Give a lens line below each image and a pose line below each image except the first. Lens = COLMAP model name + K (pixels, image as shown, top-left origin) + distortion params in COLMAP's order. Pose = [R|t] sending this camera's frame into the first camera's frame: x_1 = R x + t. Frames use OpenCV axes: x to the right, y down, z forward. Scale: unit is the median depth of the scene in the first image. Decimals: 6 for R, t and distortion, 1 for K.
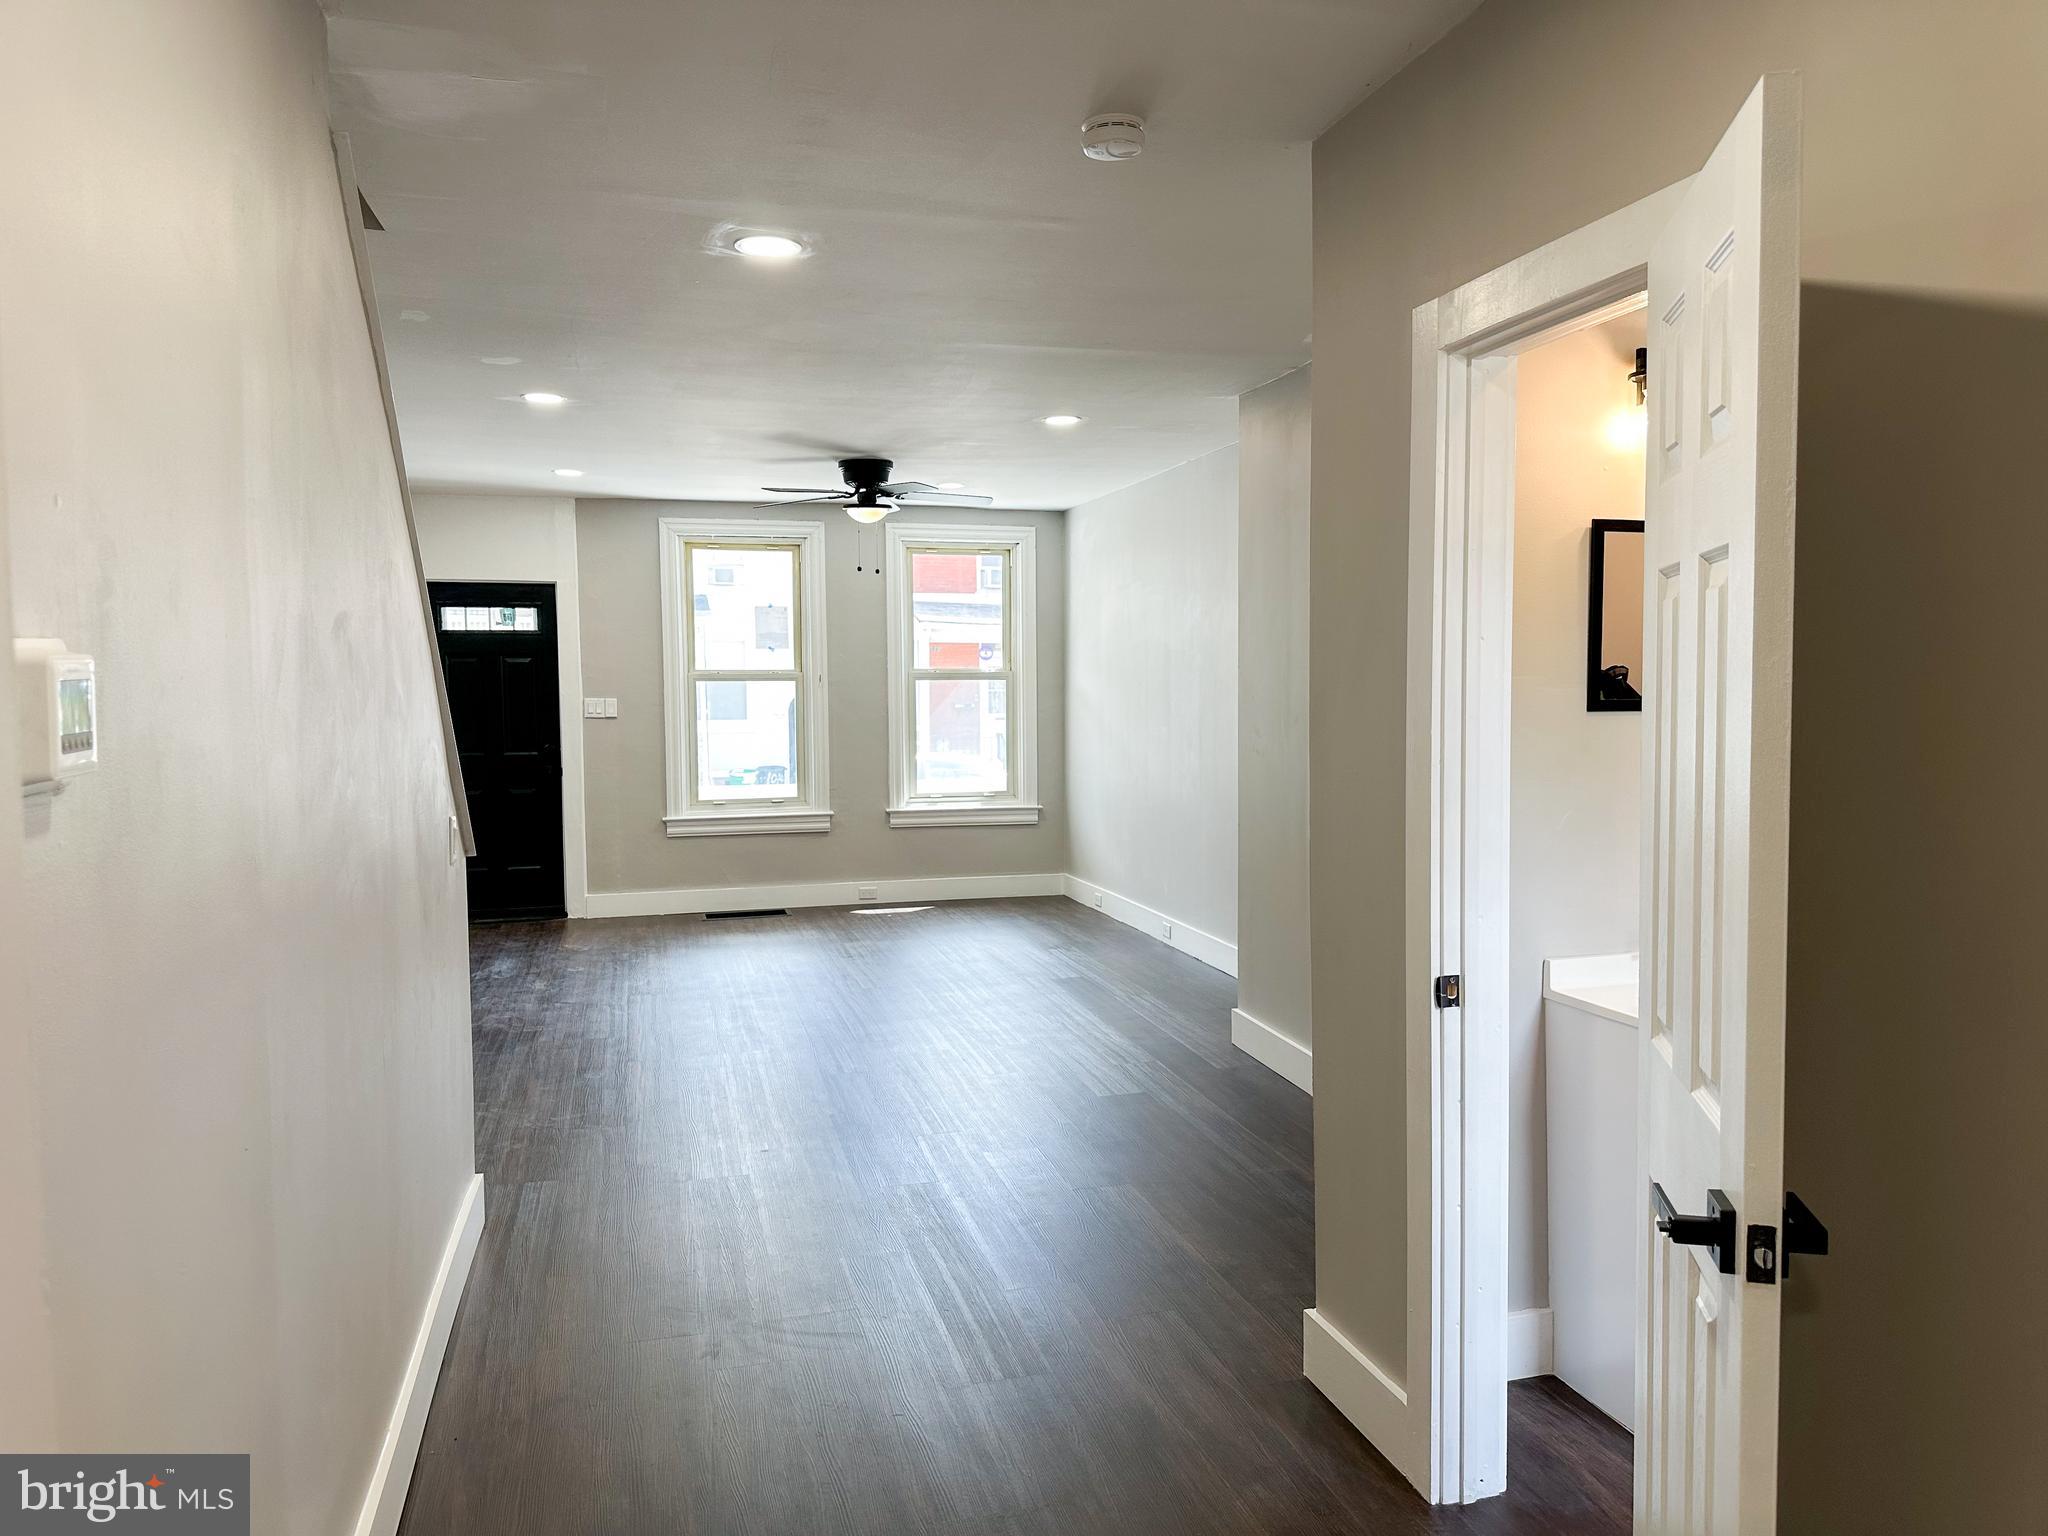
lens RADIAL K [[1427.5, 0, 1027.6], [0, 1427.5, 779.7], [0, 0, 1]] dist [0.137005, -0.206276]
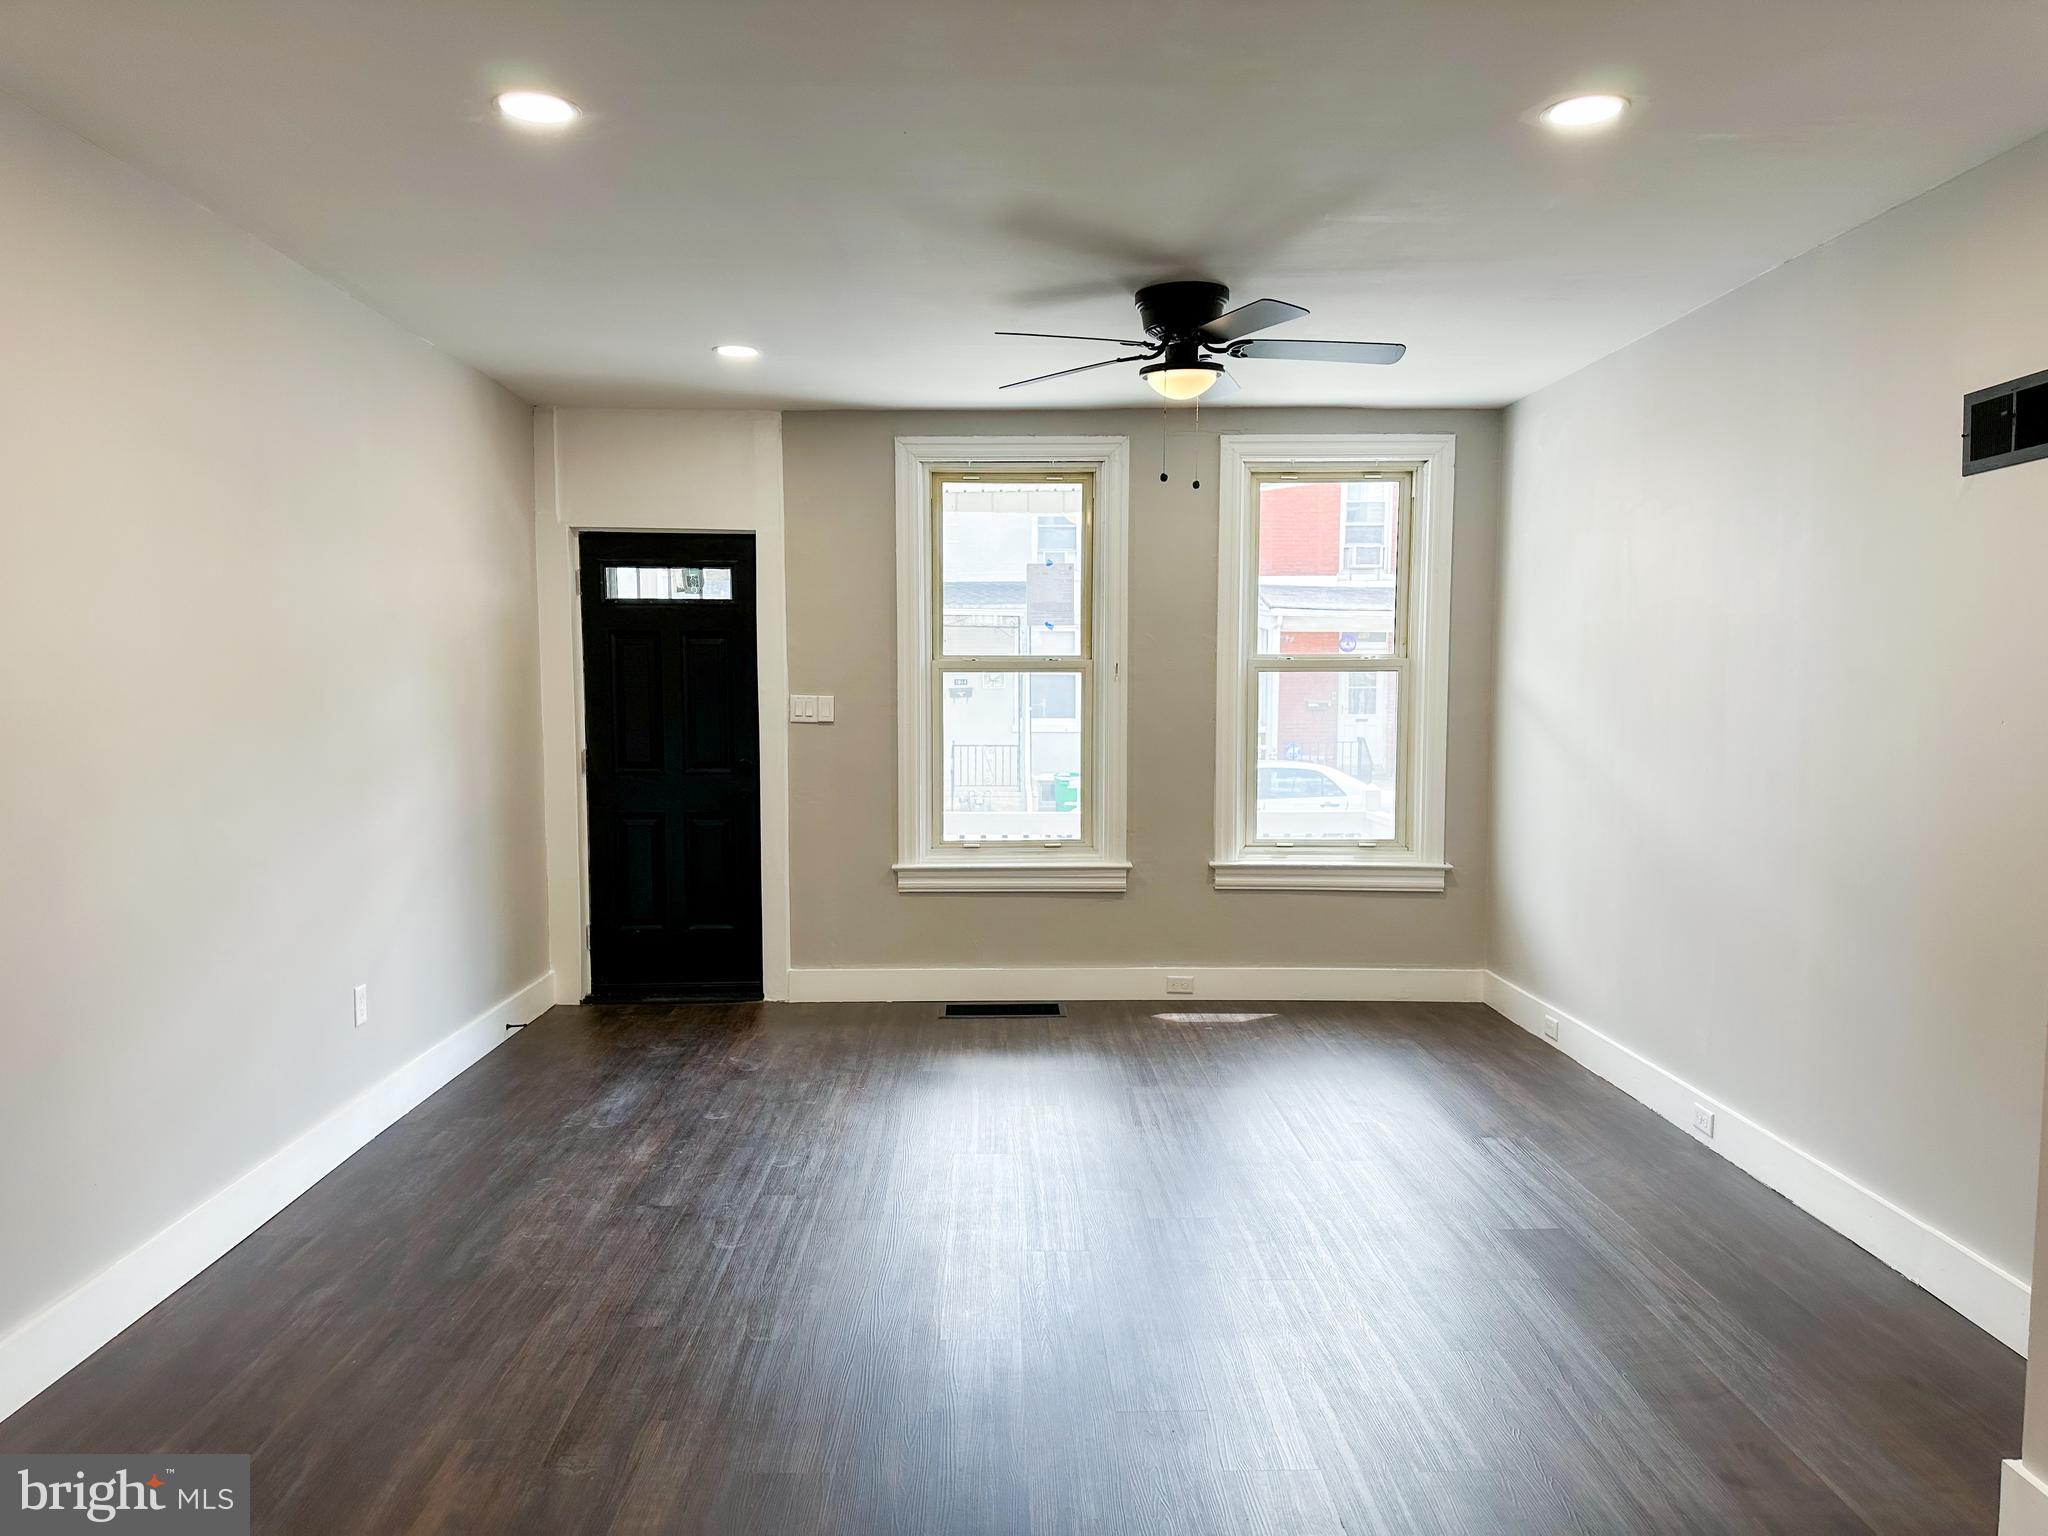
lens RADIAL K [[1427.5, 0, 1027.6], [0, 1427.5, 779.7], [0, 0, 1]] dist [0.137005, -0.206276]
pose [[0.970888, 0.024609, -0.238265, -0.022818], [-0.023981, 0.999697, 0.005534, -0.020652], [0.238329, 0.000341, 0.971185, 0.331634]]
